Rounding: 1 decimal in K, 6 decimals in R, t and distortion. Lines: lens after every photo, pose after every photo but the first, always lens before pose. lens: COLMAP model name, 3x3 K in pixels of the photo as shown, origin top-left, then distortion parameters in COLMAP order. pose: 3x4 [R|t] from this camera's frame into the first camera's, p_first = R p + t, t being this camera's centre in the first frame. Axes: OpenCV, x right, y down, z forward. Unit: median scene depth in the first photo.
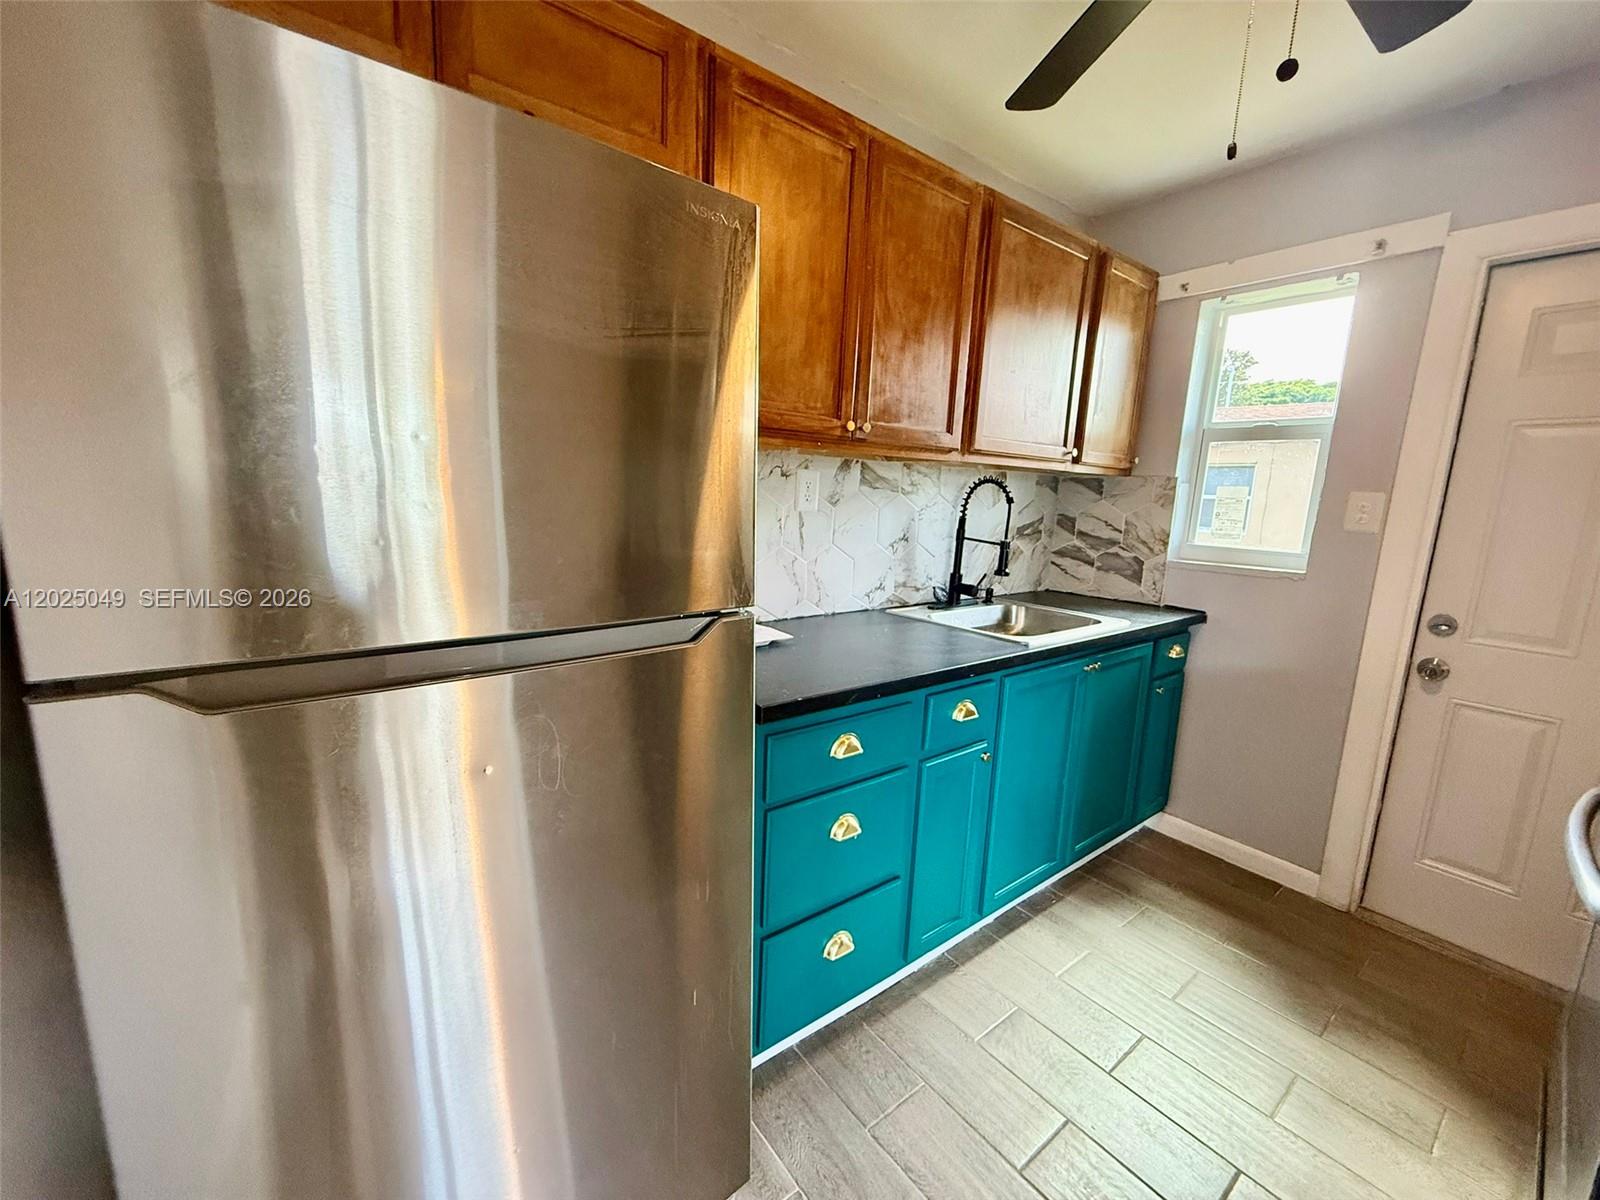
lens RADIAL K [[641.1, 0, 795.5], [0, 641.1, 600.4], [0, 0, 1]] dist [0.000868, 0.000212]
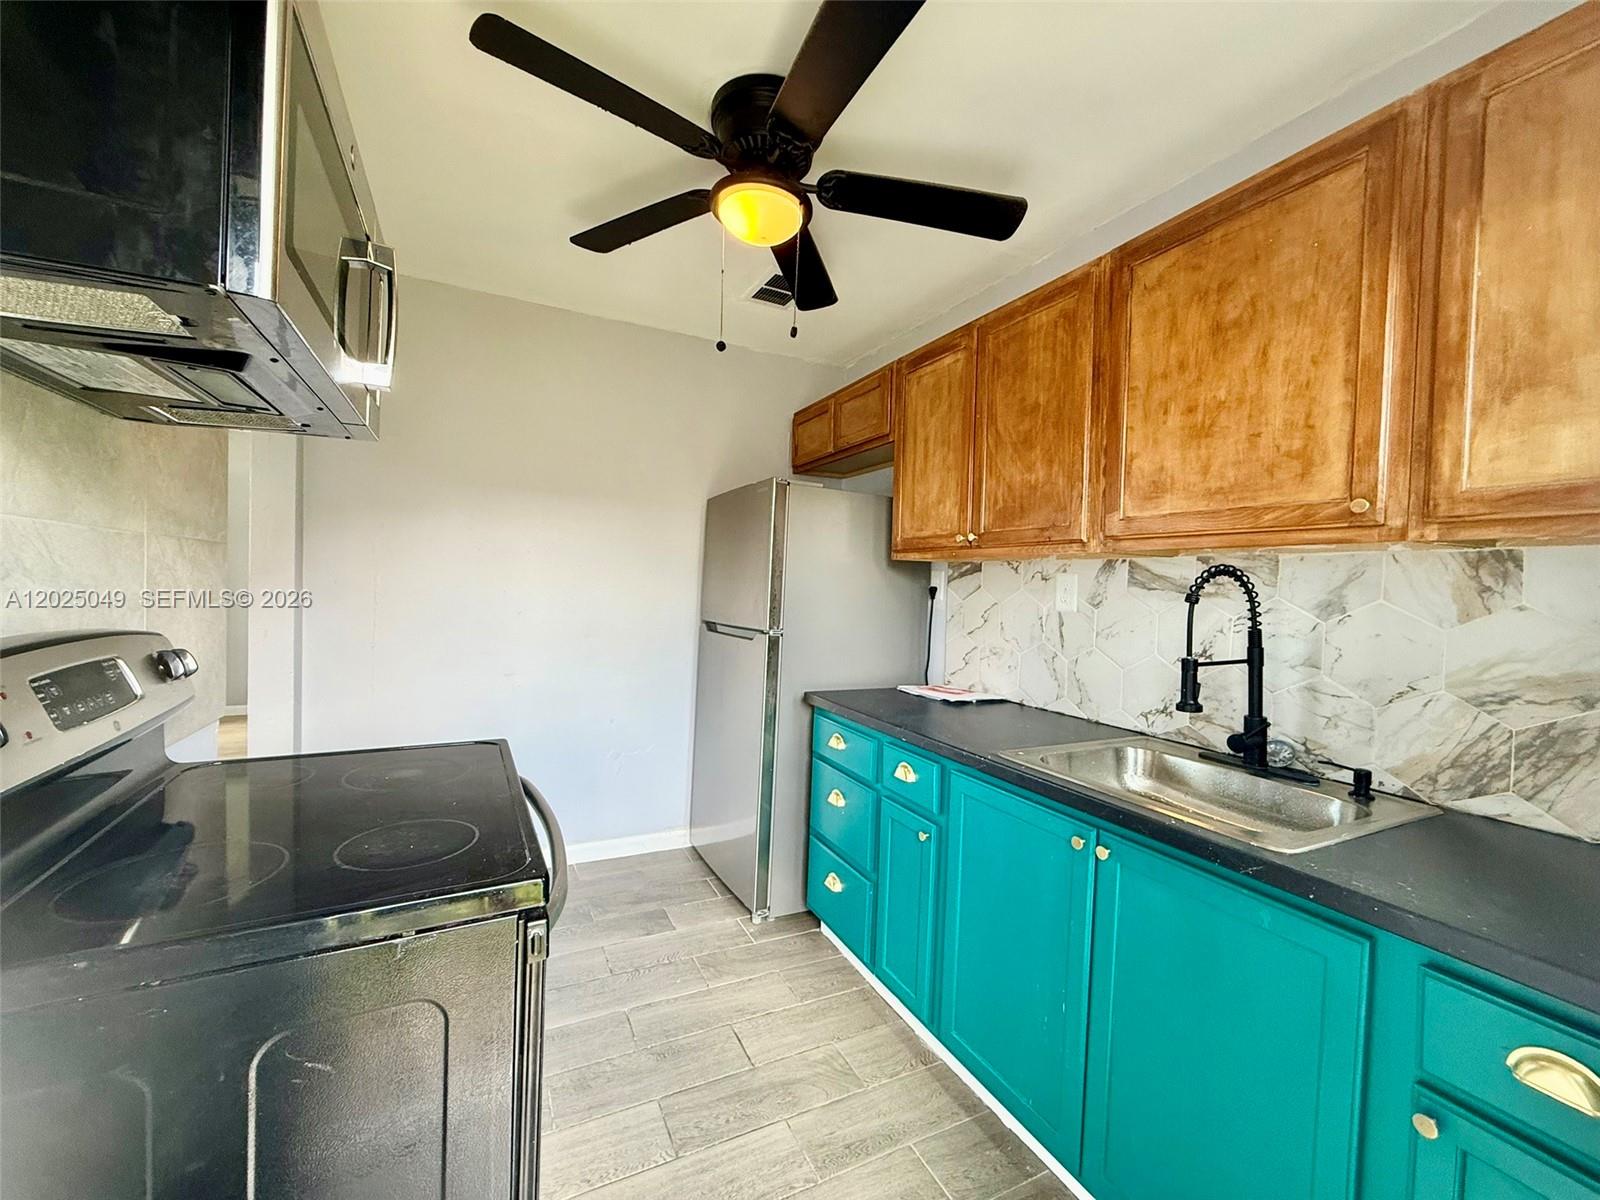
lens RADIAL K [[641.1, 0, 795.5], [0, 641.1, 600.4], [0, 0, 1]] dist [0.000868, 0.000212]
pose [[-0.189815, -0.023146, -0.981547, 1.100989], [-0.206747, 0.978248, 0.016913, -0.080678], [0.959805, 0.206142, -0.190471, 0.745553]]
